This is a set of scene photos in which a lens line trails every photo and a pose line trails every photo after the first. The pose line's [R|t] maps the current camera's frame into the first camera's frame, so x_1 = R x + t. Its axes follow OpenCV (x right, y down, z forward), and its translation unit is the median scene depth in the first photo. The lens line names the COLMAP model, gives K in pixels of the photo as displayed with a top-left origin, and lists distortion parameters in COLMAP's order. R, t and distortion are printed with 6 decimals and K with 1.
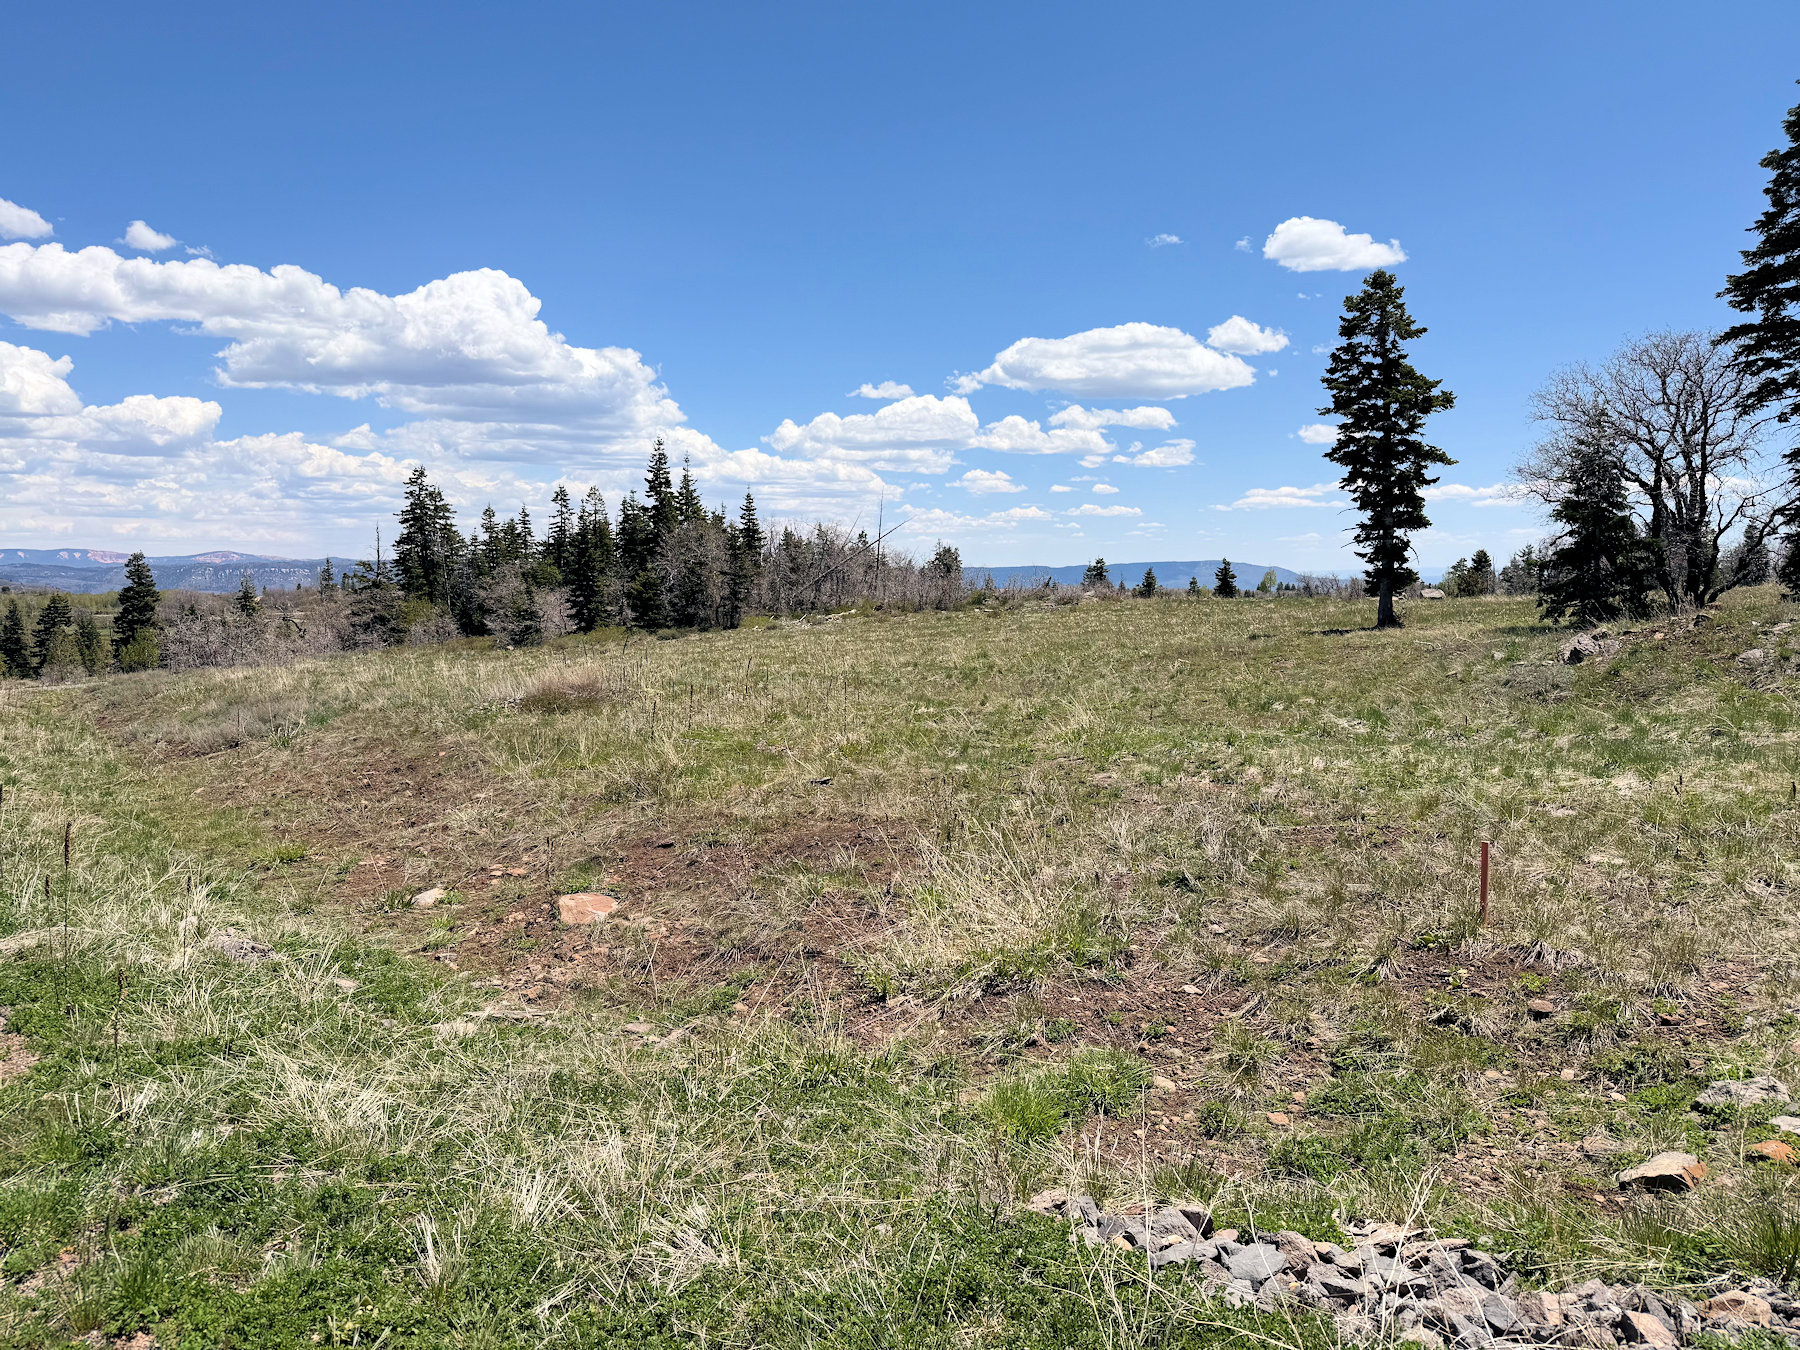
lens RADIAL K [[1264.1, 0, 904.0], [0, 1264.1, 703.9], [0, 0, 1]] dist [-0.004856, -0.009507]
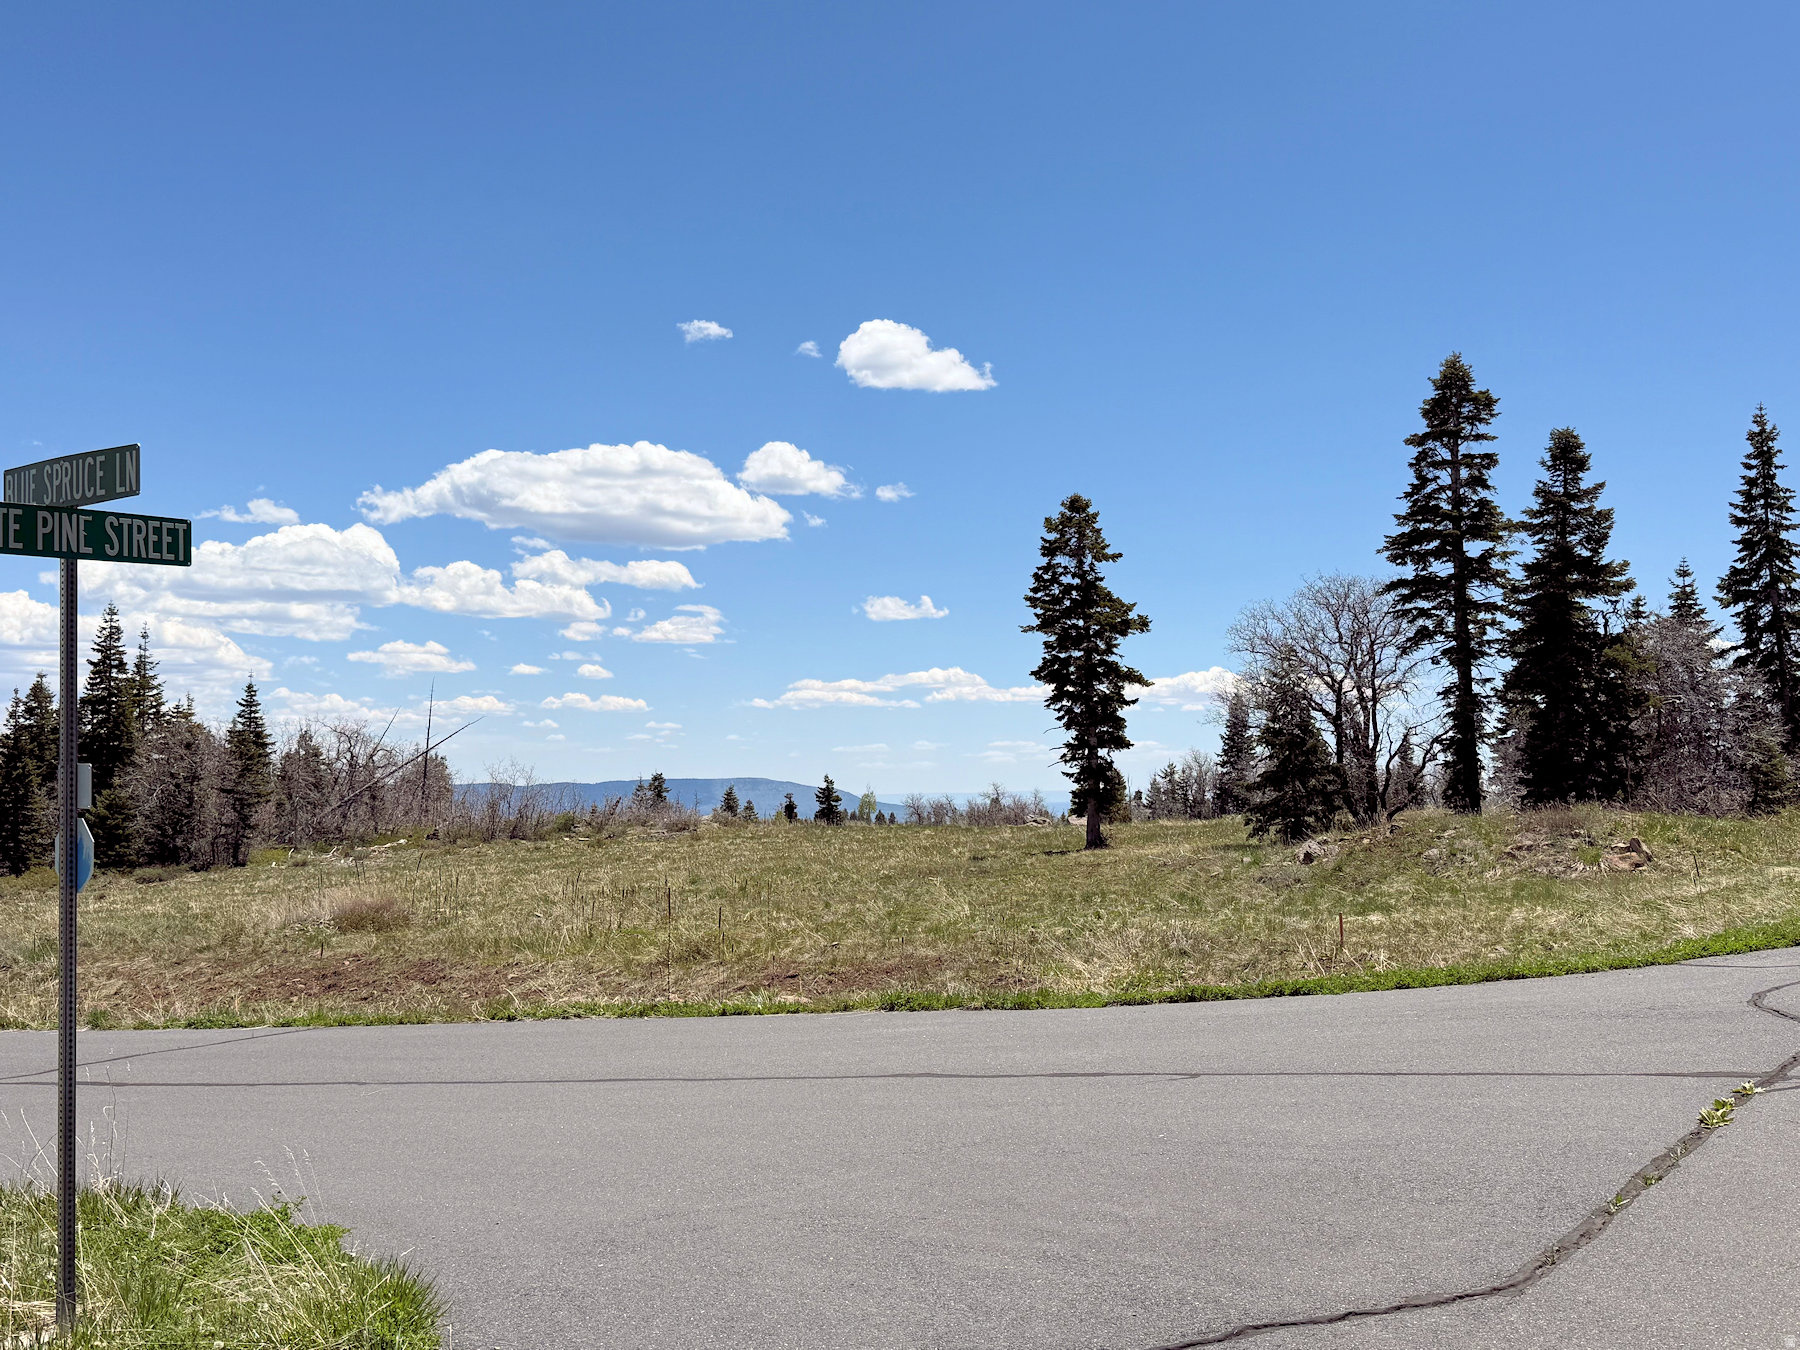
lens RADIAL K [[1972.9, 0, 900.0], [0, 1972.9, 675.0], [0, 0, 1]] dist [0.170560, 0.001183]
pose [[0.942195, 0.026432, 0.334020, -0.272749], [0.028253, 0.987066, -0.157803, 0.043603], [-0.333870, 0.158118, 0.929263, -0.389981]]
